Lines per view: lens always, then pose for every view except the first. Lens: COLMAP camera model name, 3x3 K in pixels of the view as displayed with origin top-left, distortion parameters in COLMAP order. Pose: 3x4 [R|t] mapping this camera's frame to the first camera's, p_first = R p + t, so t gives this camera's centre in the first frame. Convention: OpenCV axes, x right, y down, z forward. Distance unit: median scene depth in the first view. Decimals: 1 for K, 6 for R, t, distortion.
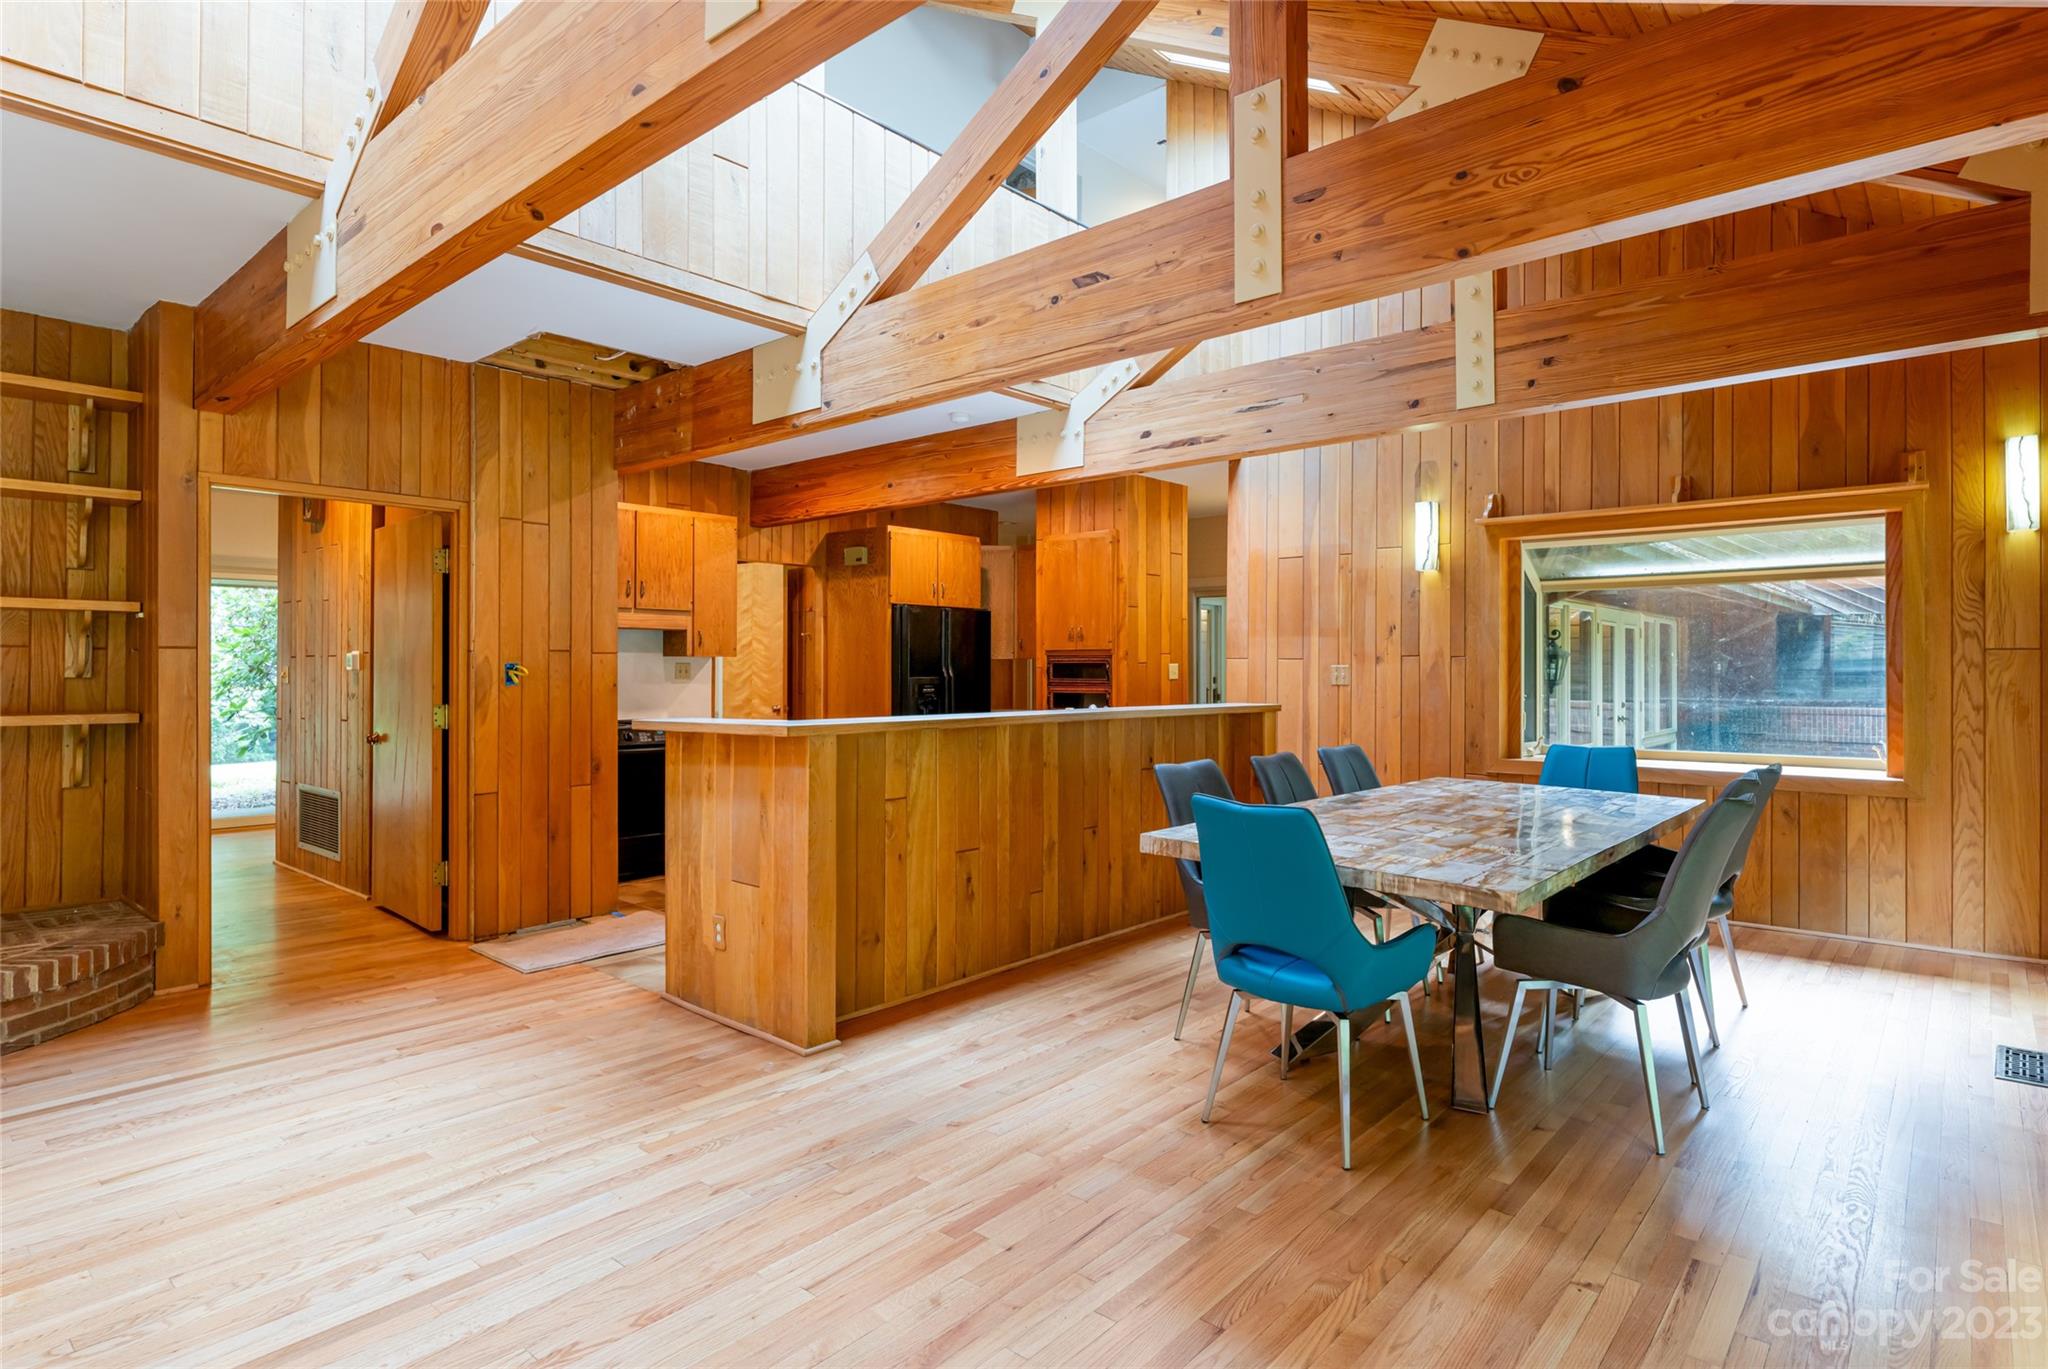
lens RADIAL K [[1107.9, 0, 1030.6], [0, 1107.9, 657.3], [0, 0, 1]] dist [0.001688, 0.000026]
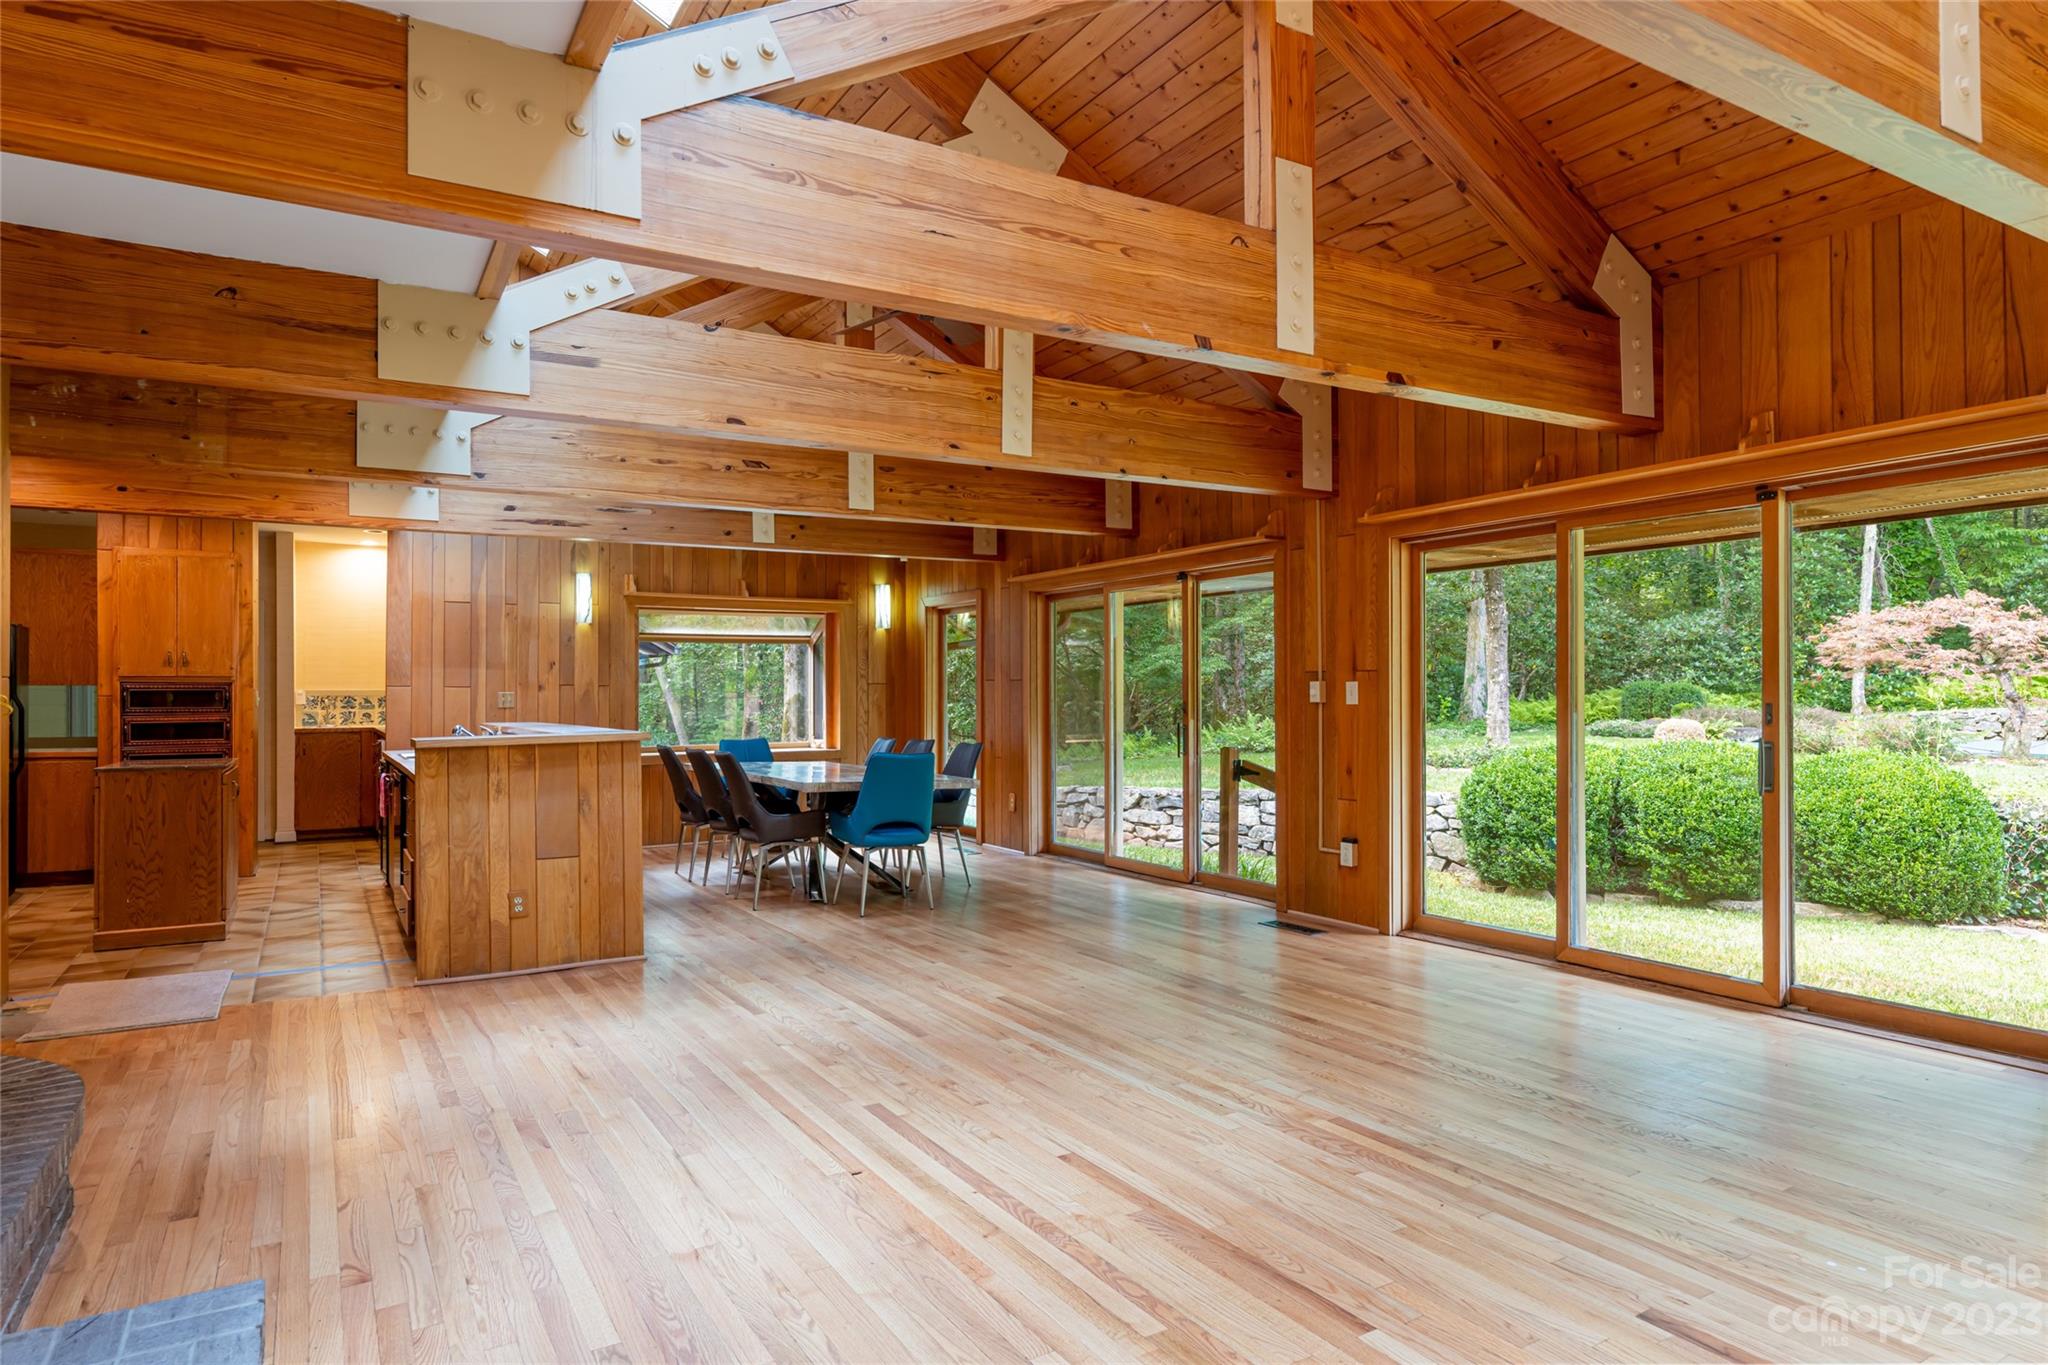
lens RADIAL K [[1161.1, 0, 1044.5], [0, 1161.1, 686.8], [0, 0, 1]] dist [0.006719, -0.000259]
pose [[0.300208, 0.003822, 0.953866, -0.832425], [-0.005341, 0.999983, -0.002326, 0.000953], [-0.953859, -0.004396, 0.300224, 0.022363]]
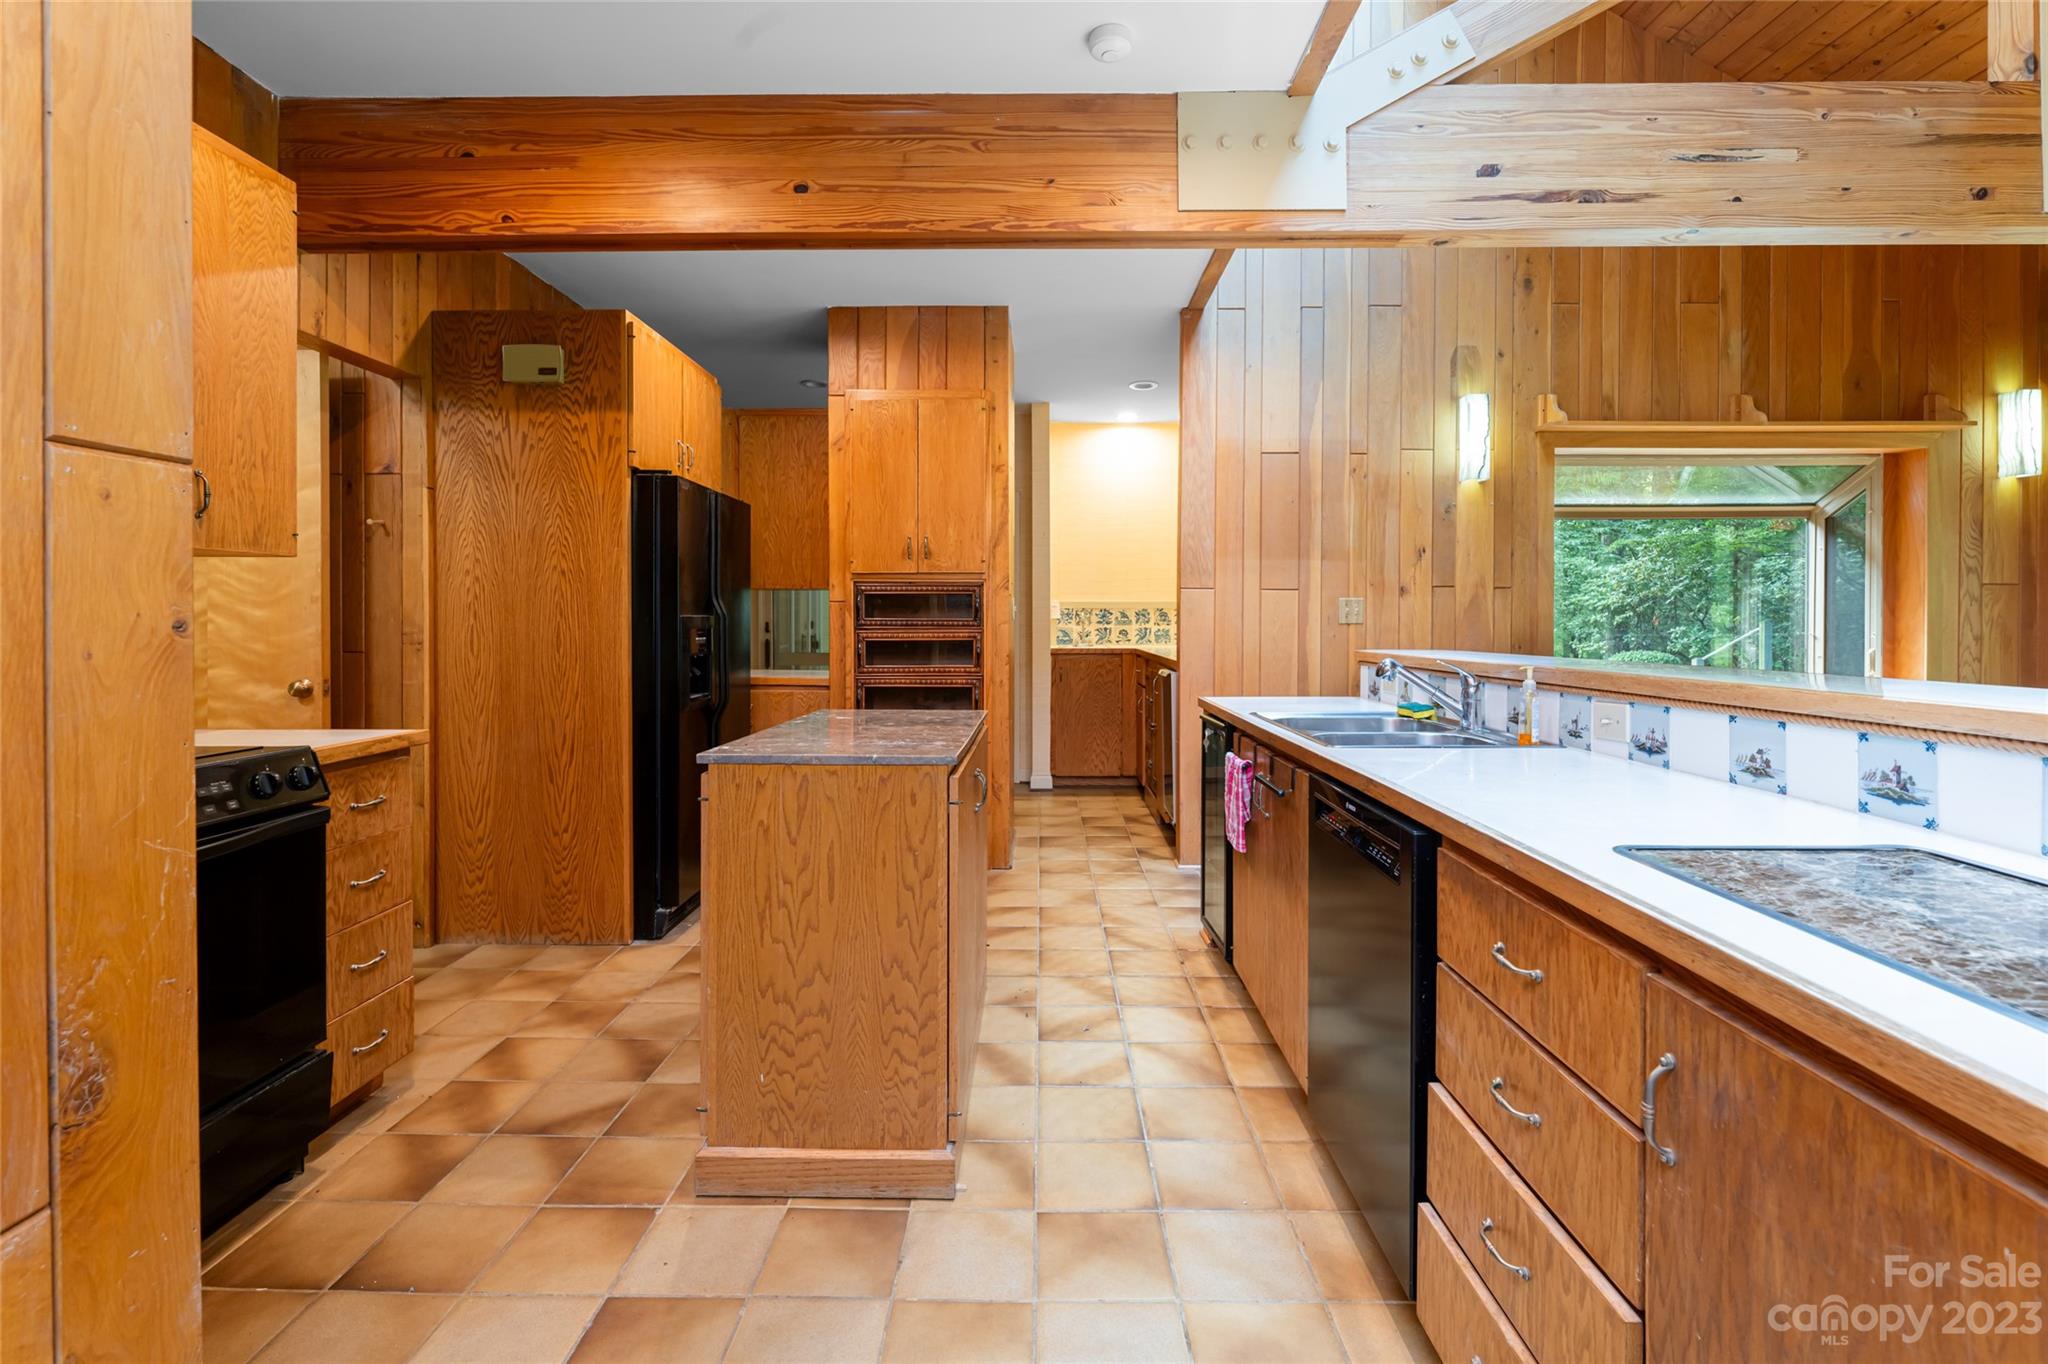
lens RADIAL K [[943.3, 0, 1051.5], [0, 943.3, 625.7], [0, 0, 1]] dist [-0.006290, 0.000263]
pose [[0.754376, -0.005364, 0.656420, -0.319605], [-0.006303, 0.999861, 0.015414, 0.018471], [-0.656412, -0.015766, 0.754238, 0.672996]]
